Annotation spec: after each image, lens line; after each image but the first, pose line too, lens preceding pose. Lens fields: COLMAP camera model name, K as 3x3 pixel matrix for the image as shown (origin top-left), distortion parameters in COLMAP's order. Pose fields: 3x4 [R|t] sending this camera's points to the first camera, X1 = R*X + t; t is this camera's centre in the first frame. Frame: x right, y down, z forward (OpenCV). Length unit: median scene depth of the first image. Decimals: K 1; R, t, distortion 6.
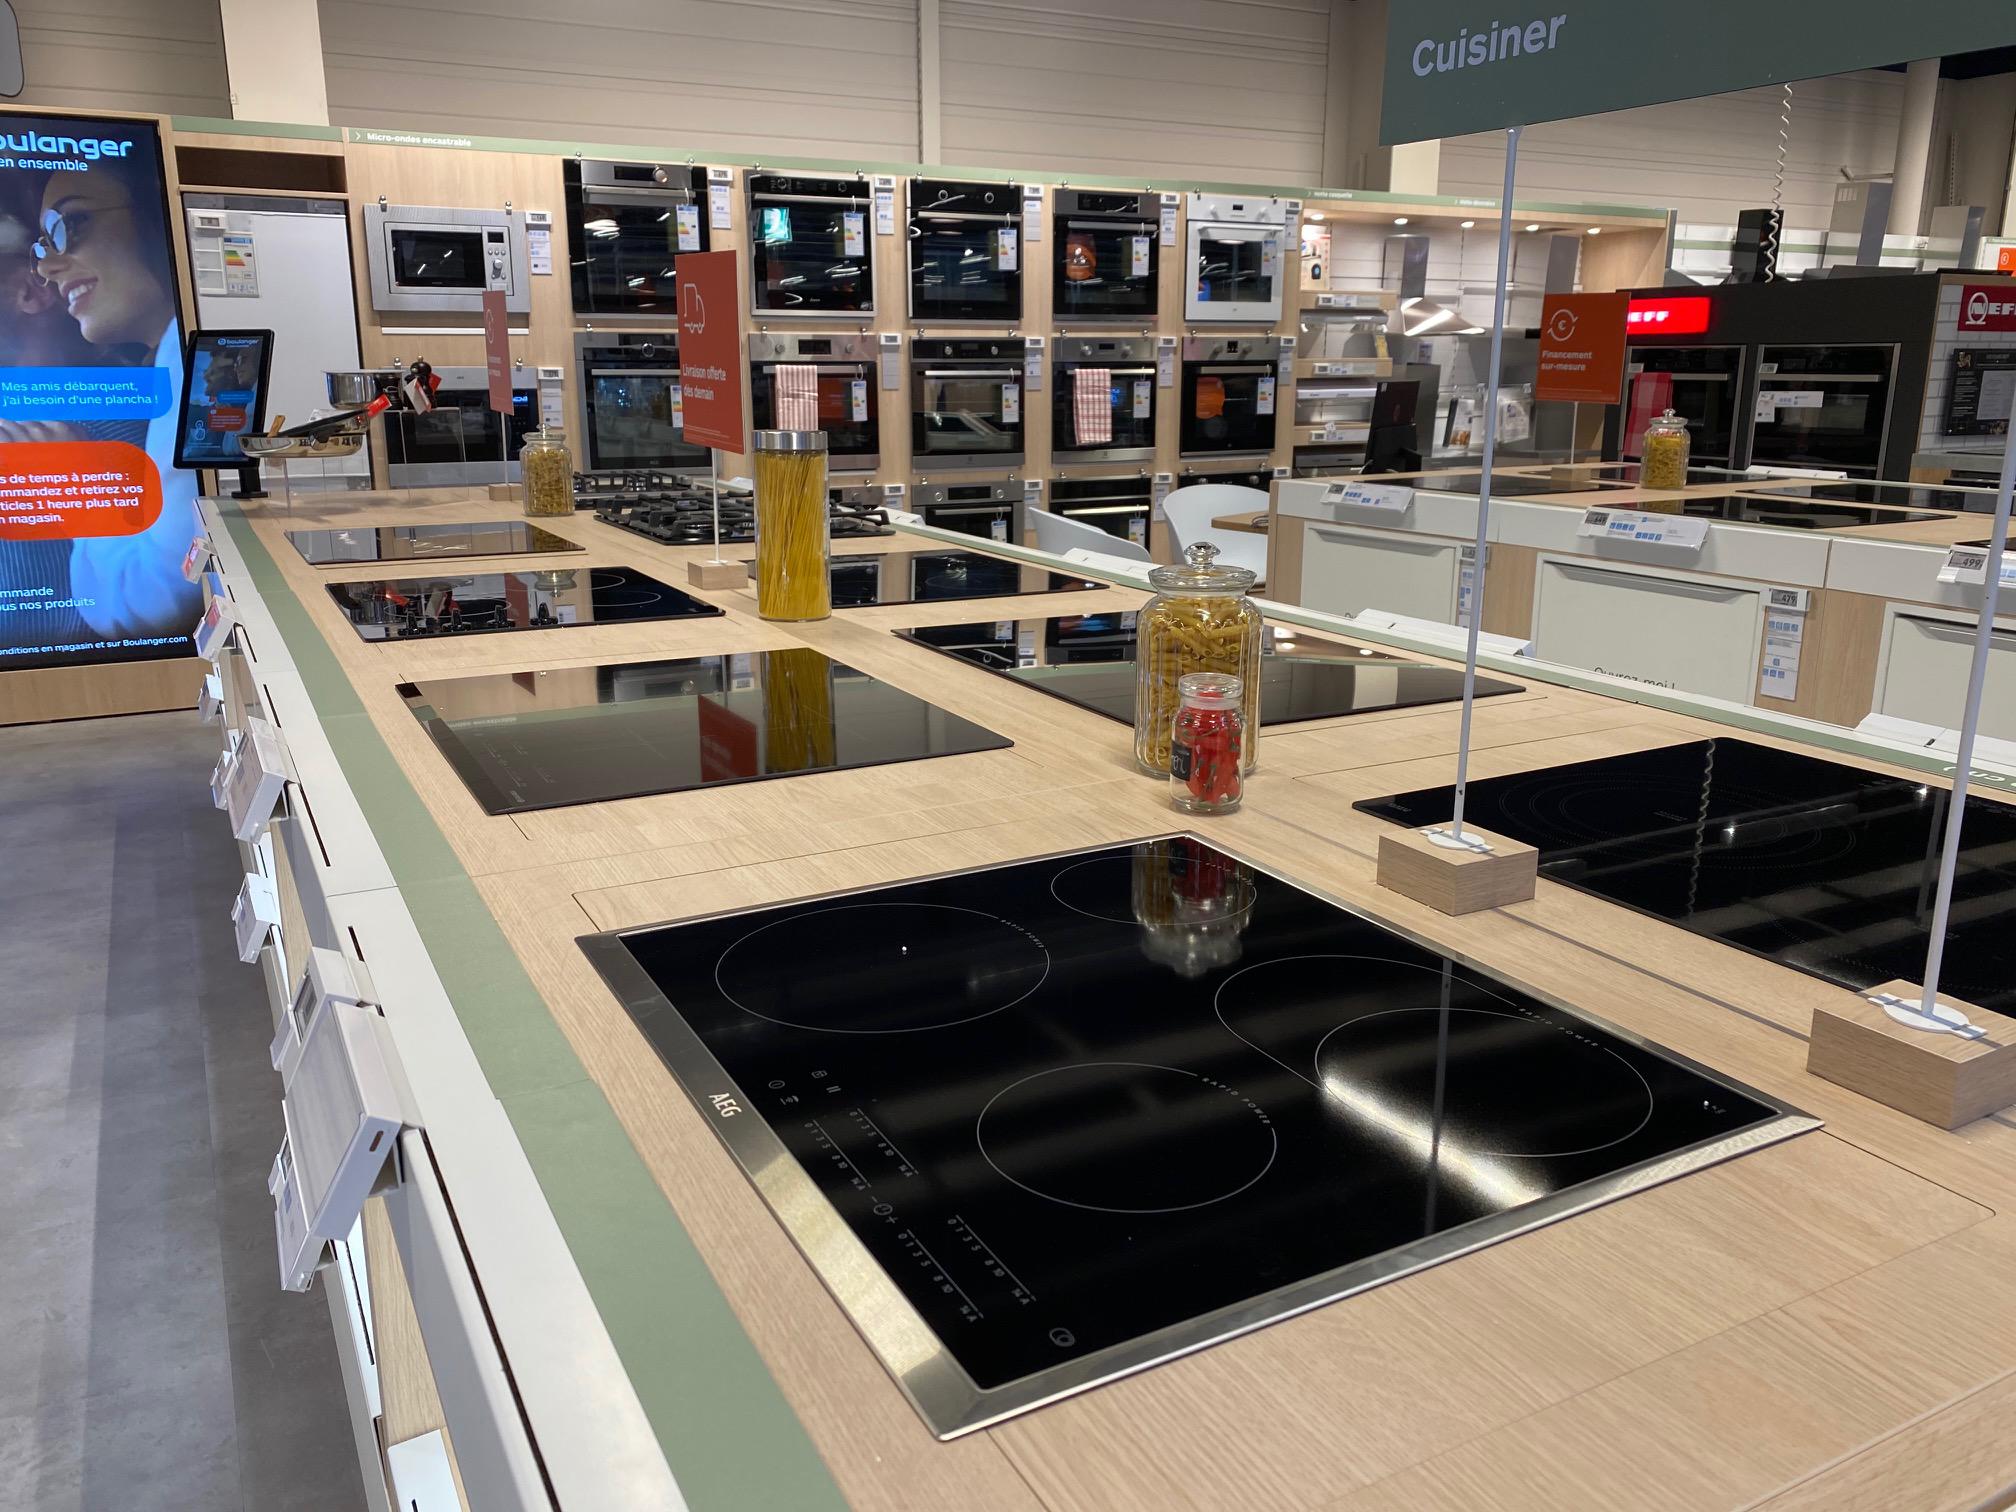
lens RADIAL K [[1531.9, 0, 1008.0], [0, 1531.9, 756.0], [0, 0, 1]] dist [0.011640, 0.001311]
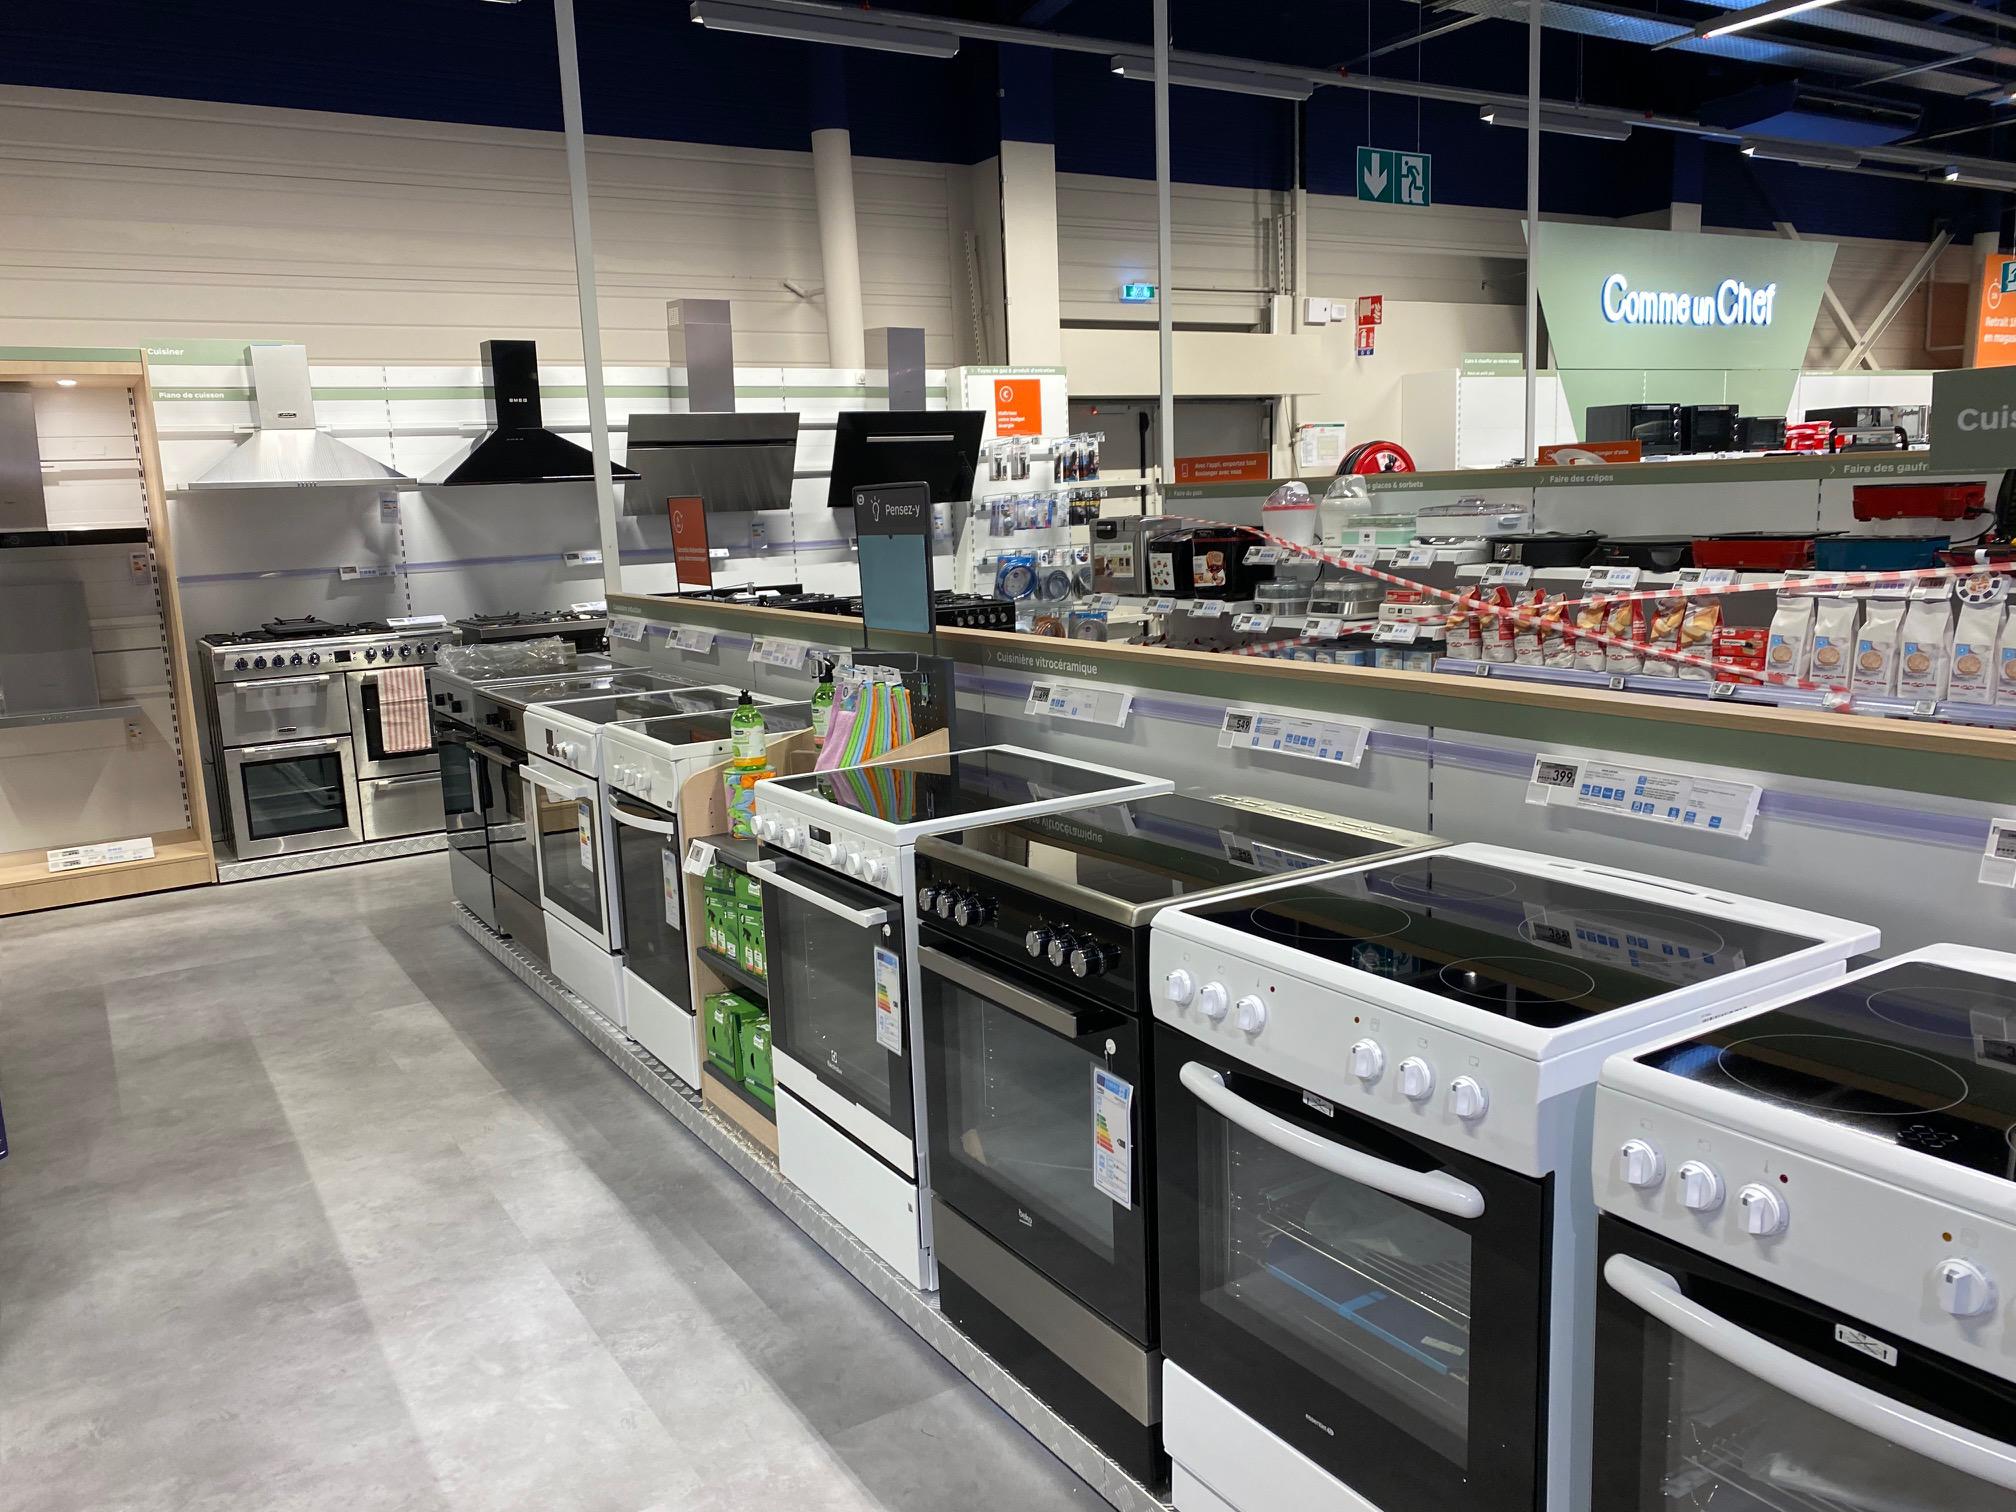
lens RADIAL K [[1543.9, 0, 959.1], [0, 1543.9, 761.7], [0, 0, 1]] dist [0.018372, -0.005802]
pose [[0.997962, -0.048068, 0.041969, 0.898361], [0.051357, 0.995377, -0.081163, -0.131408], [-0.037874, 0.083153, 0.995817, 0.415619]]
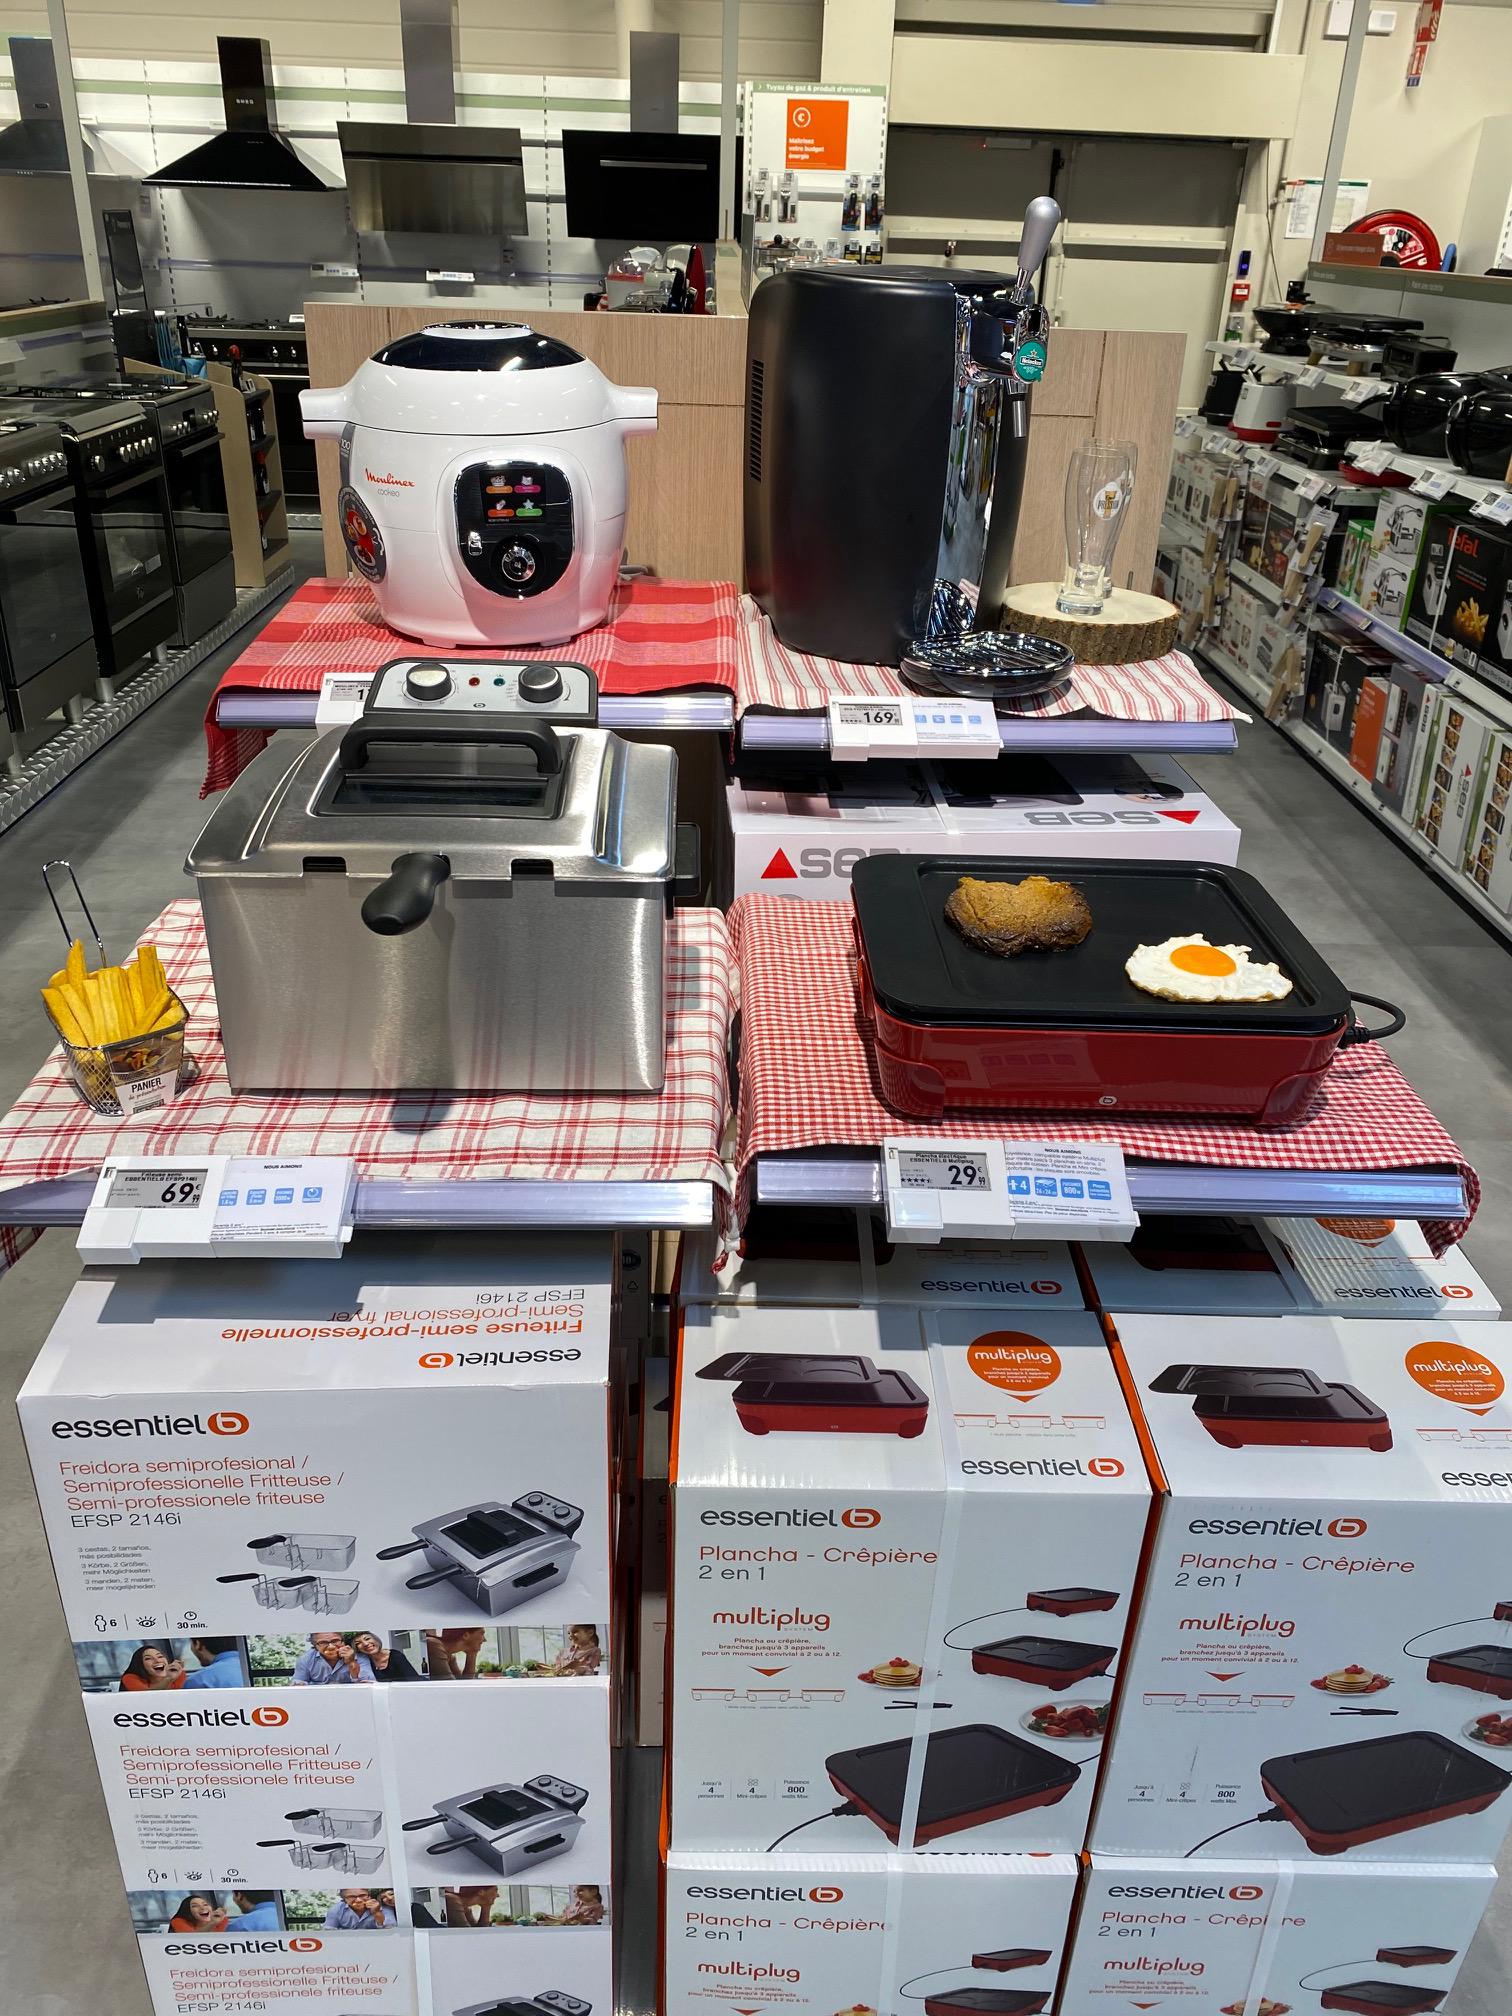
lens RADIAL K [[1538.7, 0, 756.0], [0, 1538.7, 1008.0], [0, 0, 1]] dist [-0.006332, 0.002748]
pose [[0.886451, 0.236333, -0.397933, 1.522293], [-0.149024, 0.959757, 0.238030, -0.163649], [0.438174, -0.151701, 0.885997, 0.524452]]
